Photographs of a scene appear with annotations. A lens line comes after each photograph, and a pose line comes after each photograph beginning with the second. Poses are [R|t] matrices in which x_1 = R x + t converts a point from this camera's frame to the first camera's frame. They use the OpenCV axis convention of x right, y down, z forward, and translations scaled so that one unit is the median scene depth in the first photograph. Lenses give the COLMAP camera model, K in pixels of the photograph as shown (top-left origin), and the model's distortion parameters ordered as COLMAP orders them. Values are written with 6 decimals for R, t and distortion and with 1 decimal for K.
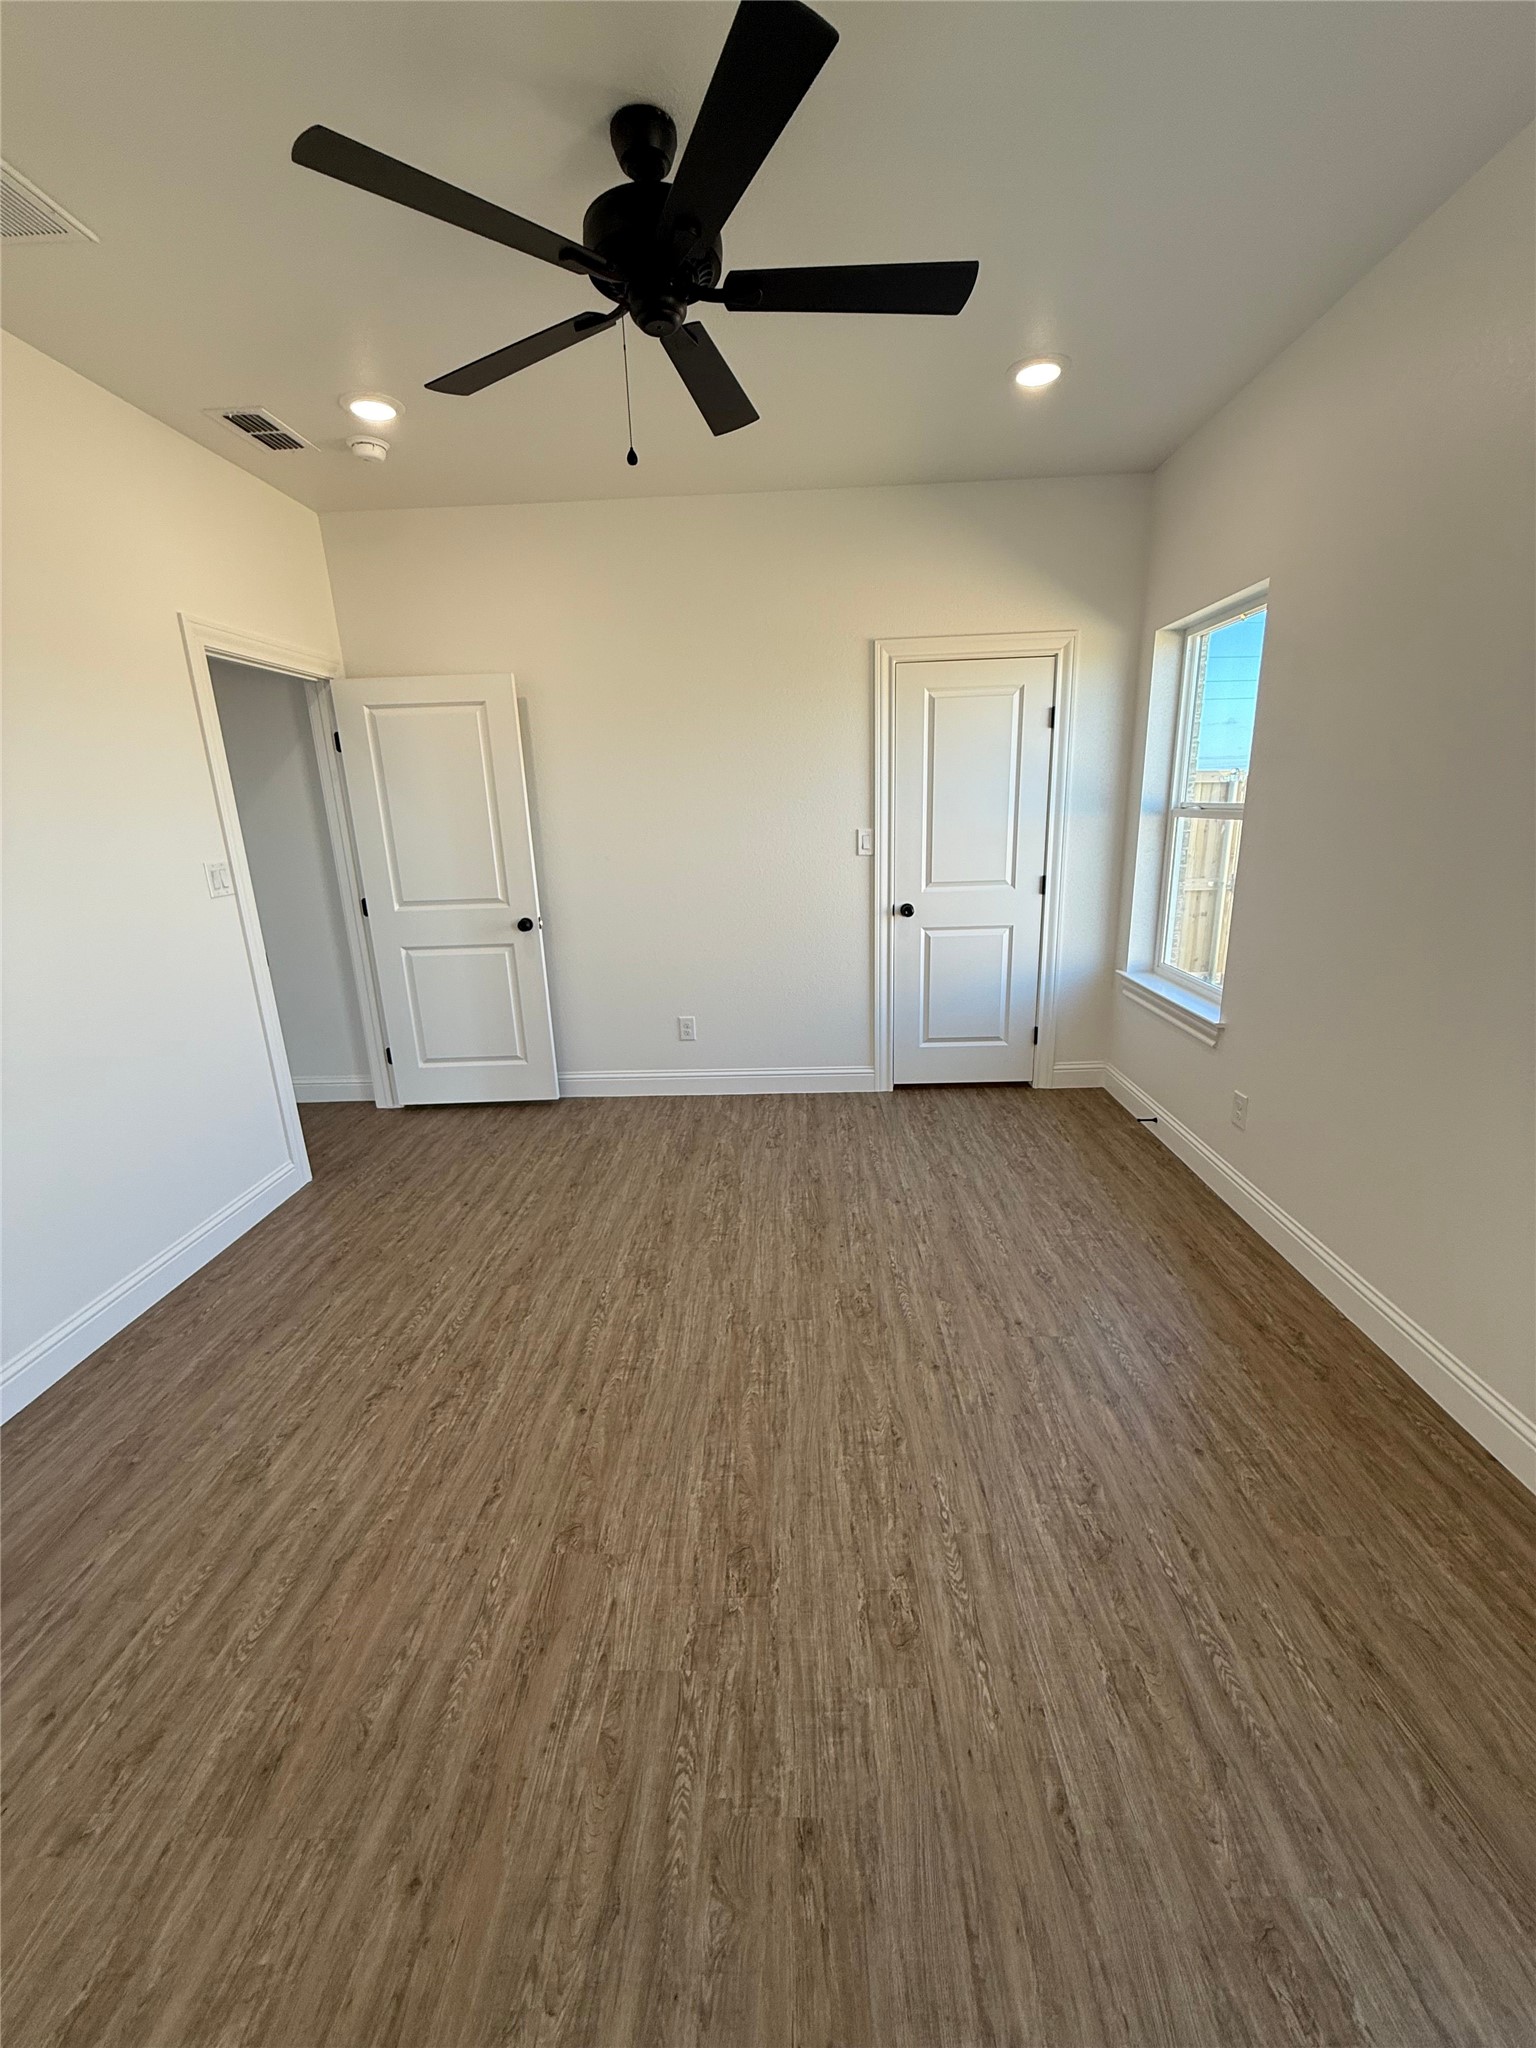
lens RADIAL K [[818.3, 0, 768.0], [0, 818.3, 1024.0], [0, 0, 1]] dist [-0.005004, 0.001018]
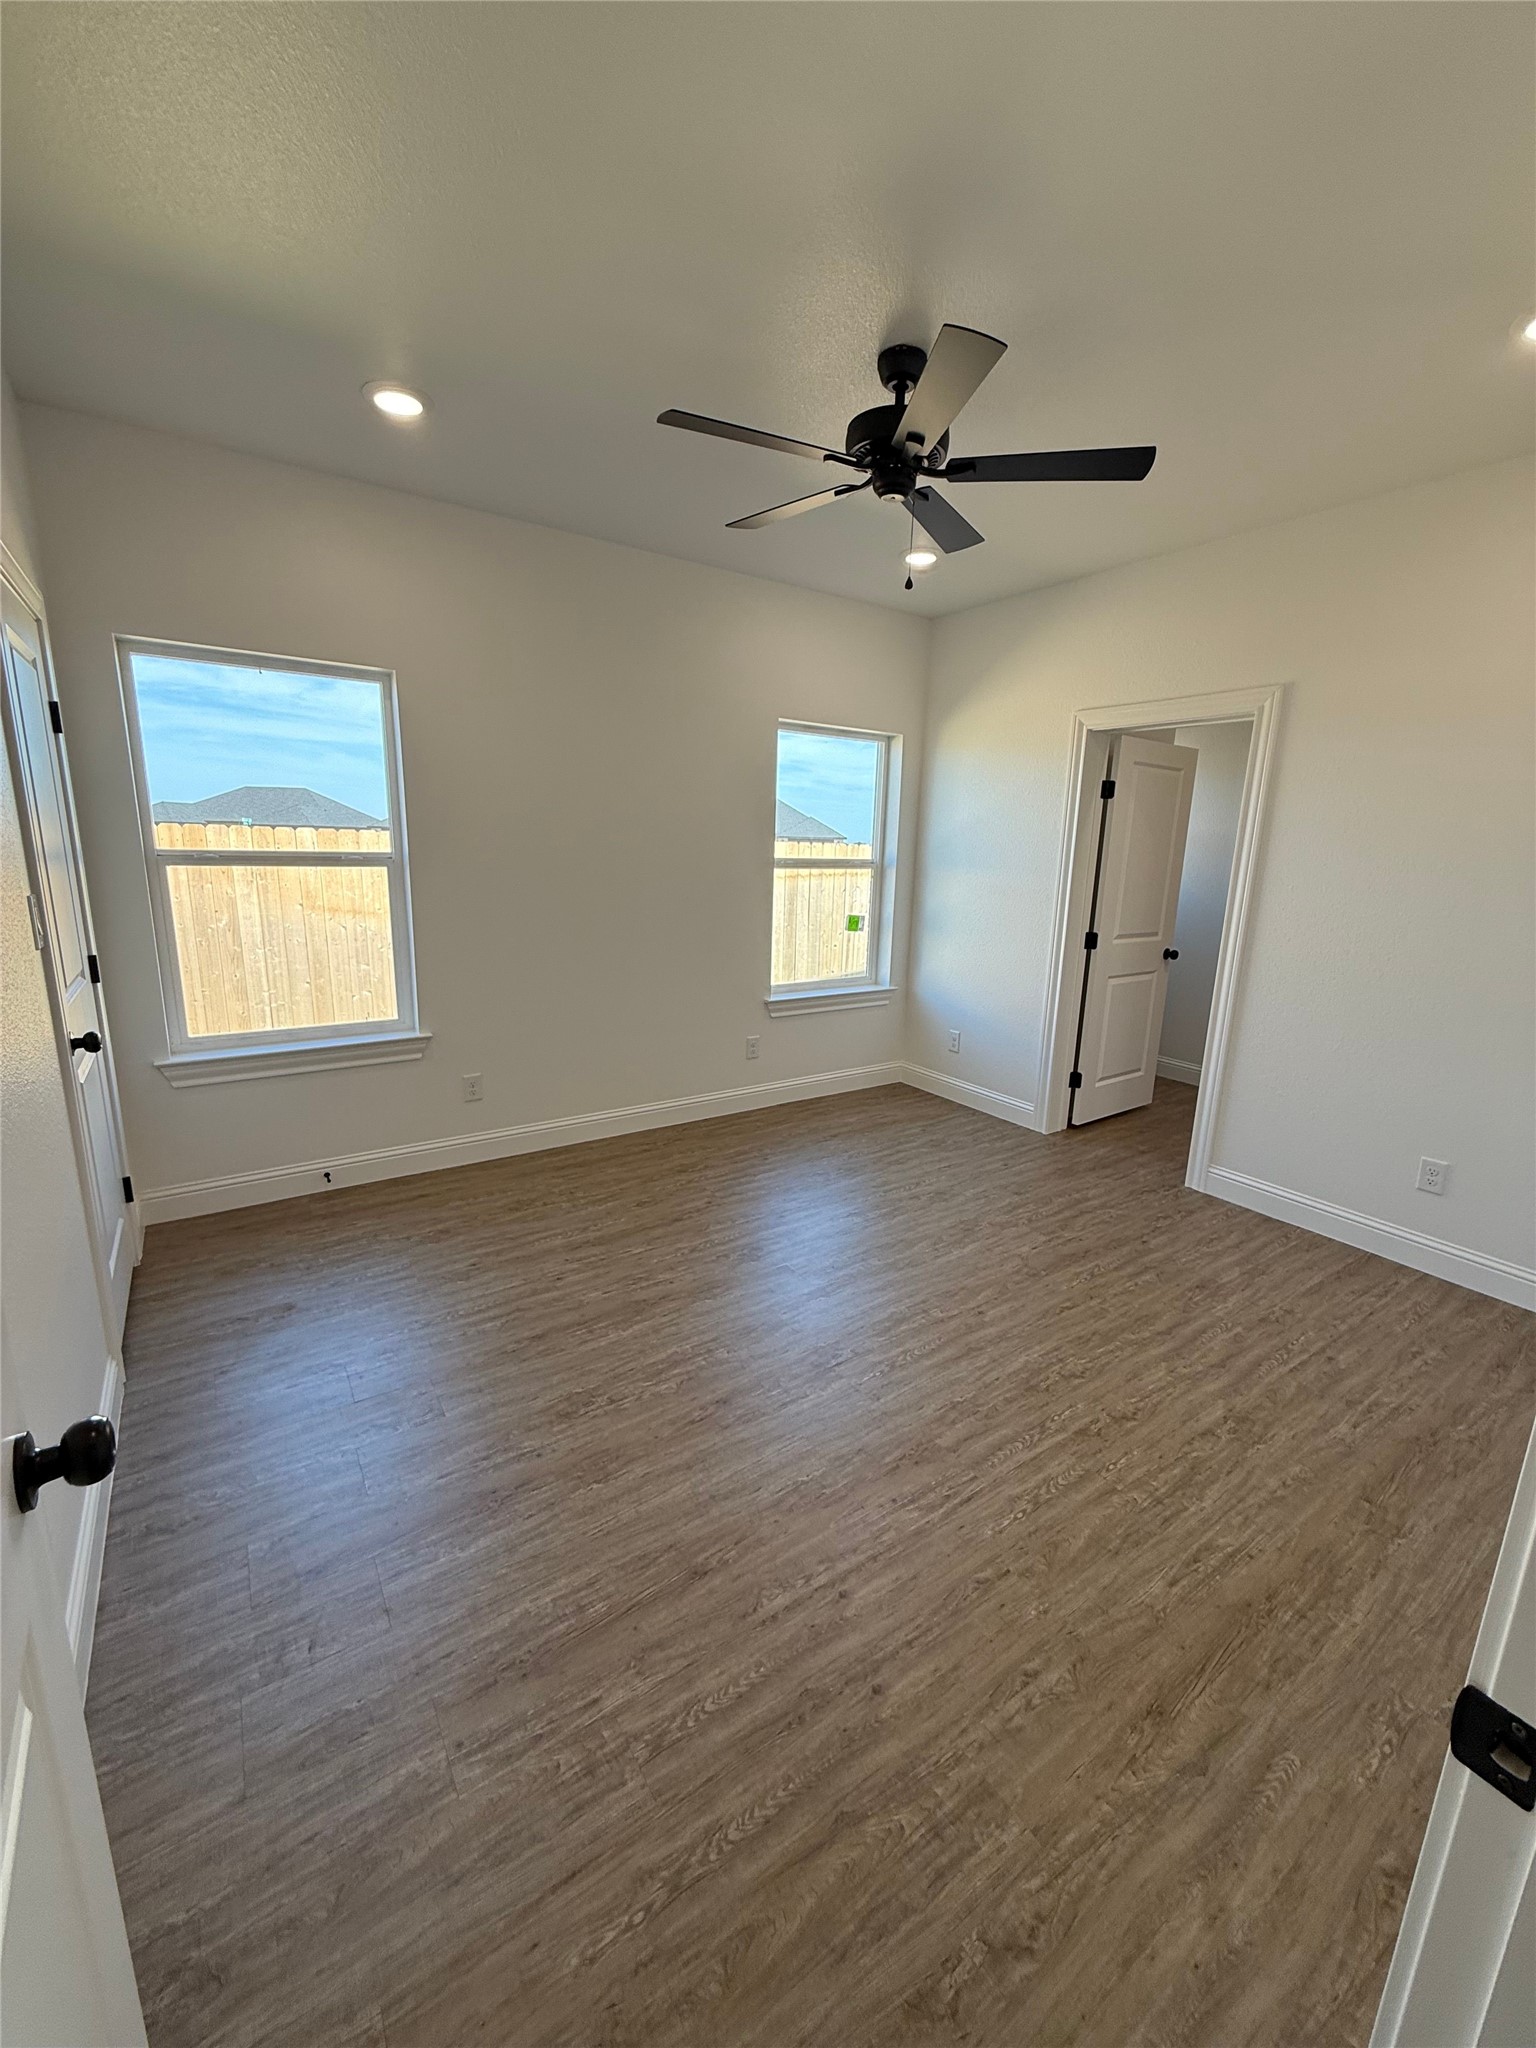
lens RADIAL K [[818.3, 0, 768.0], [0, 818.3, 1024.0], [0, 0, 1]] dist [-0.005004, 0.001018]
pose [[-0.592217, -0.156730, 0.790389, -0.829447], [0.206041, 0.918836, 0.336581, -0.383790], [-0.778991, 0.362182, -0.511857, 1.487950]]
